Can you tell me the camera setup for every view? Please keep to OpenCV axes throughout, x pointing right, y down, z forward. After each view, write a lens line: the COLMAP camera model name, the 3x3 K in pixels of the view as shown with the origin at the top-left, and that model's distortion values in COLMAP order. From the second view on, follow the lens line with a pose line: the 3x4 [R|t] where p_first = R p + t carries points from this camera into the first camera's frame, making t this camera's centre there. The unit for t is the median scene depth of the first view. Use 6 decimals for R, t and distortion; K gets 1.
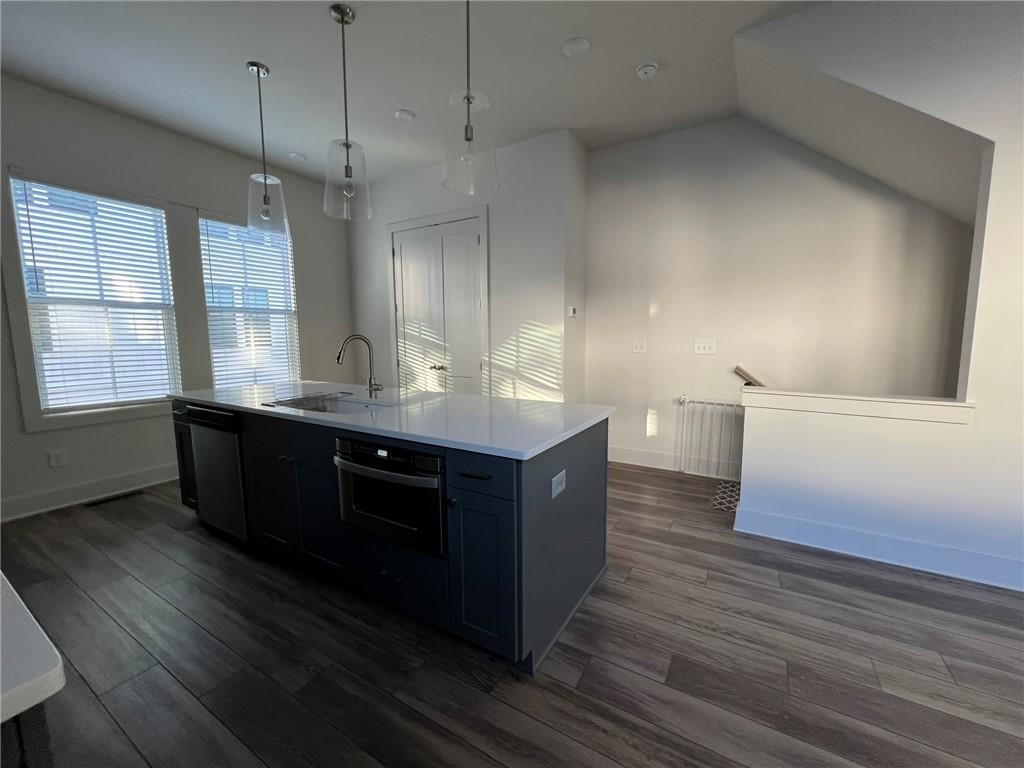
lens RADIAL K [[408.1, 0, 512.0], [0, 408.1, 384.0], [0, 0, 1]] dist [-0.001259, 0.000141]
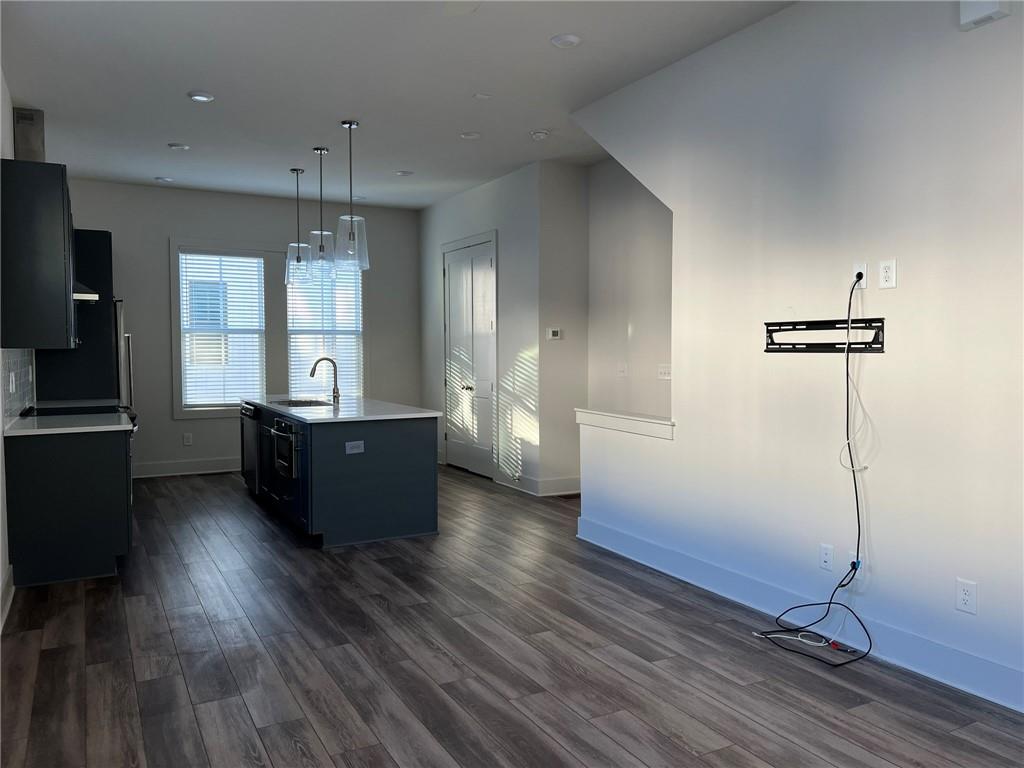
lens RADIAL K [[767.2, 0, 509.1], [0, 767.2, 383.4], [0, 0, 1]] dist [0.061866, -0.068684]
pose [[0.861734, 0.028318, -0.506570, 1.014906], [-0.062567, 0.996751, -0.050715, 0.043126], [0.503488, 0.075398, 0.860706, -0.650225]]
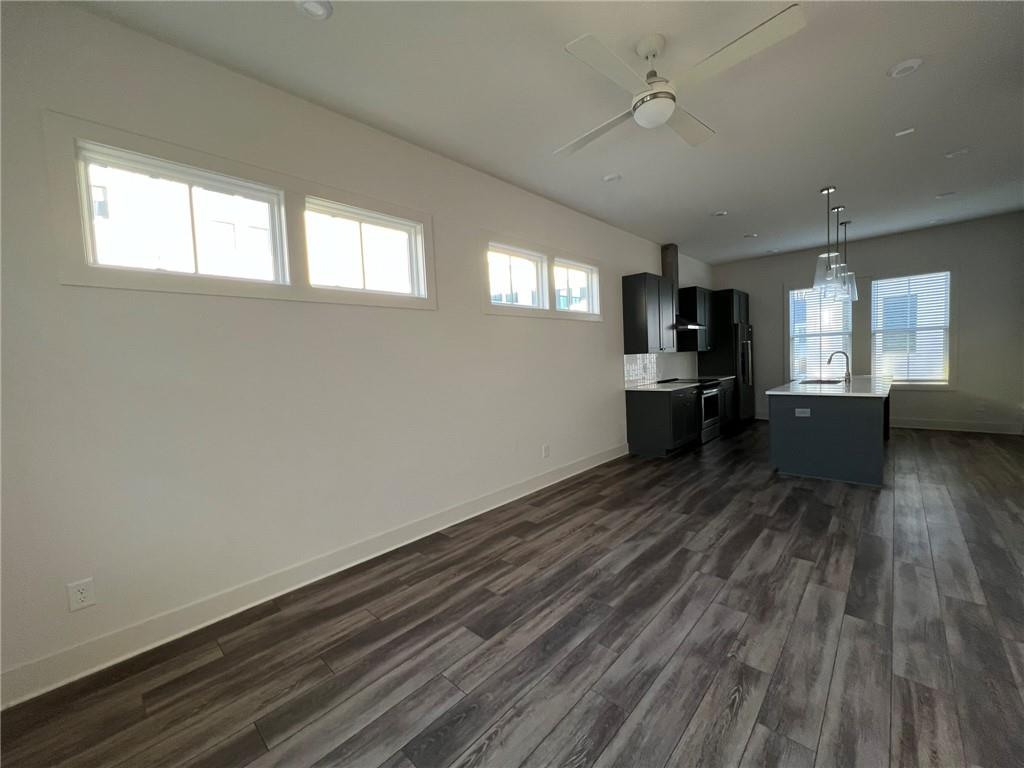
lens RADIAL K [[408.9, 0, 512.0], [0, 408.9, 384.0], [0, 0, 1]] dist [-0.000083, 0.000349]
pose [[-0.206492, 0.074120, -0.975637, 1.320402], [-0.067712, 0.993654, 0.089820, -0.019169], [0.976102, 0.084609, -0.200163, -0.127853]]
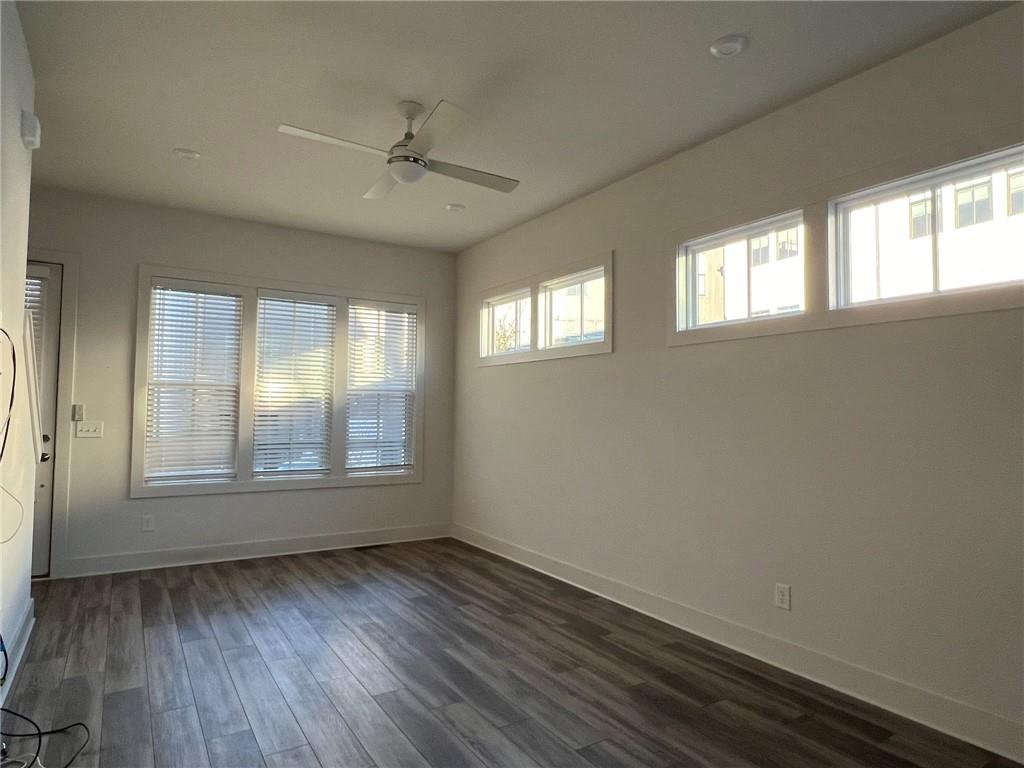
lens RADIAL K [[617.4, 0, 508.6], [0, 617.4, 384.6], [0, 0, 1]] dist [0.003095, -0.001977]
pose [[-0.892048, 0.017457, 0.451603, 0.131021], [0.048647, 0.997157, 0.057546, -0.104300], [-0.449315, 0.073303, -0.890361, 0.688166]]
